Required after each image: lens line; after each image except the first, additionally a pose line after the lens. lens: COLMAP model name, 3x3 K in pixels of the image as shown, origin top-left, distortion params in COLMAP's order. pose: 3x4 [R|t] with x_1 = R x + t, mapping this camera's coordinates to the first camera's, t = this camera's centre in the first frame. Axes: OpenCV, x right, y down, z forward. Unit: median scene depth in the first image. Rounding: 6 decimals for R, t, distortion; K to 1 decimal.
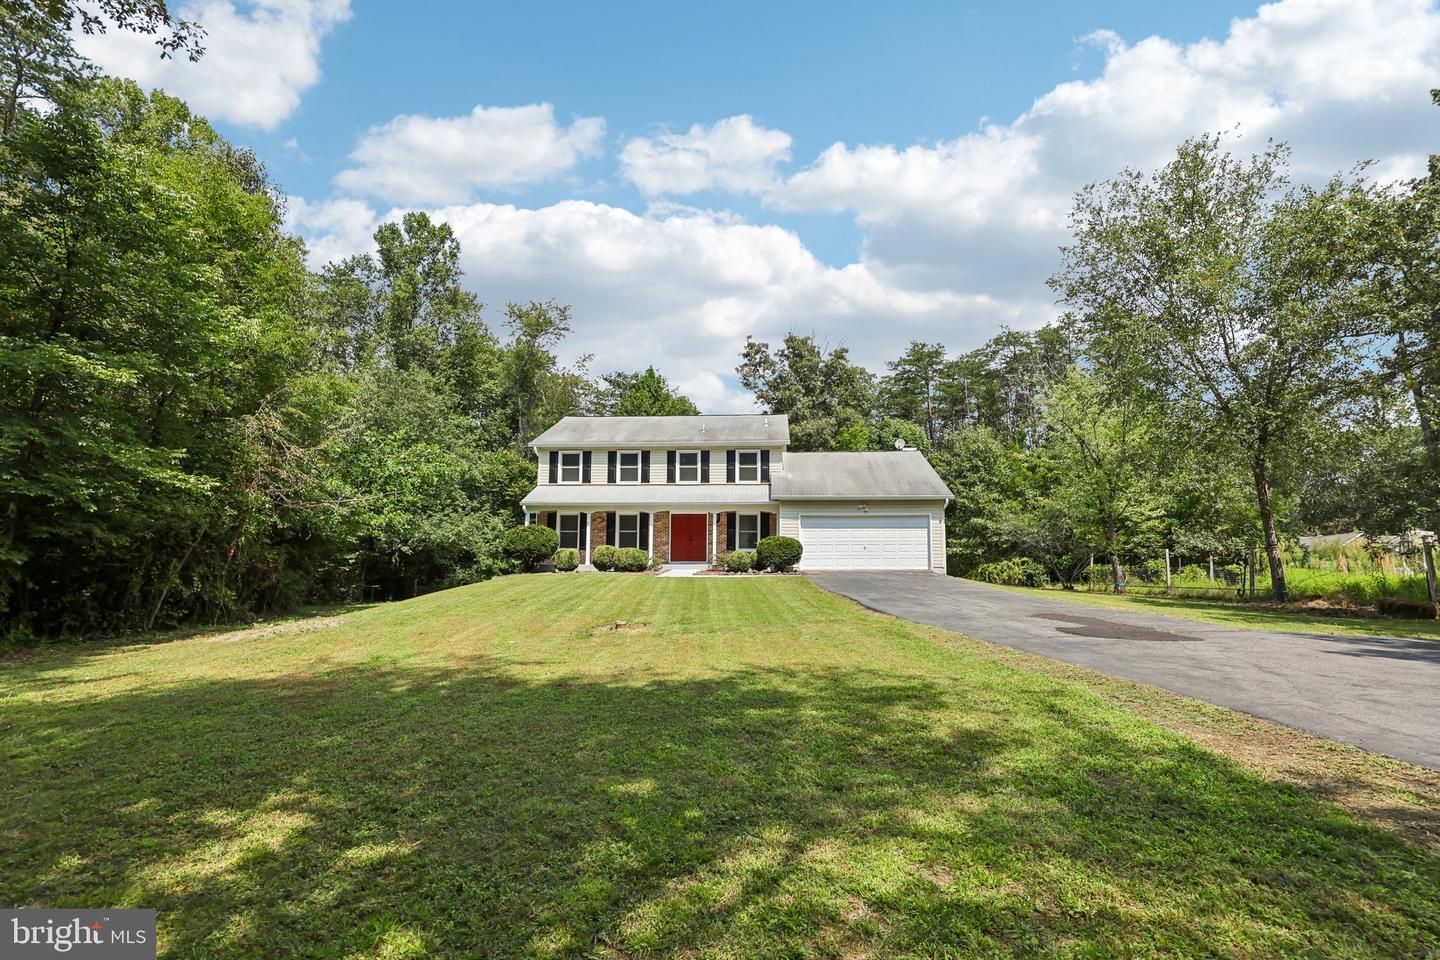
lens RADIAL K [[680.1, 0, 720.0], [0, 680.1, 481.4], [0, 0, 1]] dist [-0.002789, -0.000093]
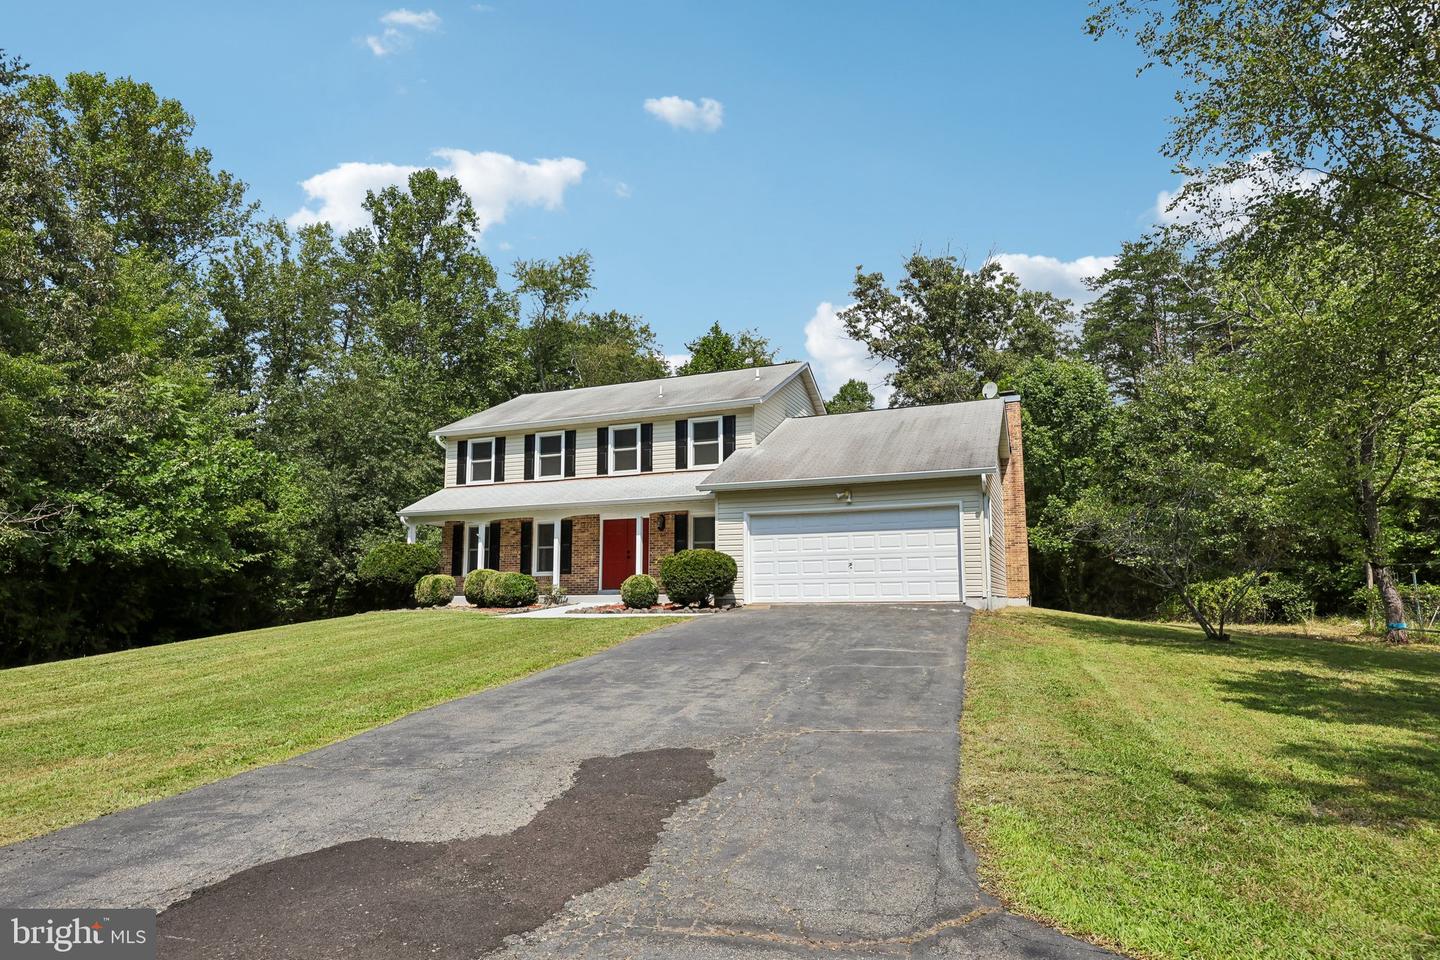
lens RADIAL K [[804.7, 0, 719.7], [0, 804.7, 479.5], [0, 0, 1]] dist [0.006346, 0.000609]
pose [[0.946947, -0.054982, -0.316652, 0.293706], [0.054264, 0.998465, -0.011092, 0.022373], [0.316776, -0.006679, 0.948477, 0.266870]]
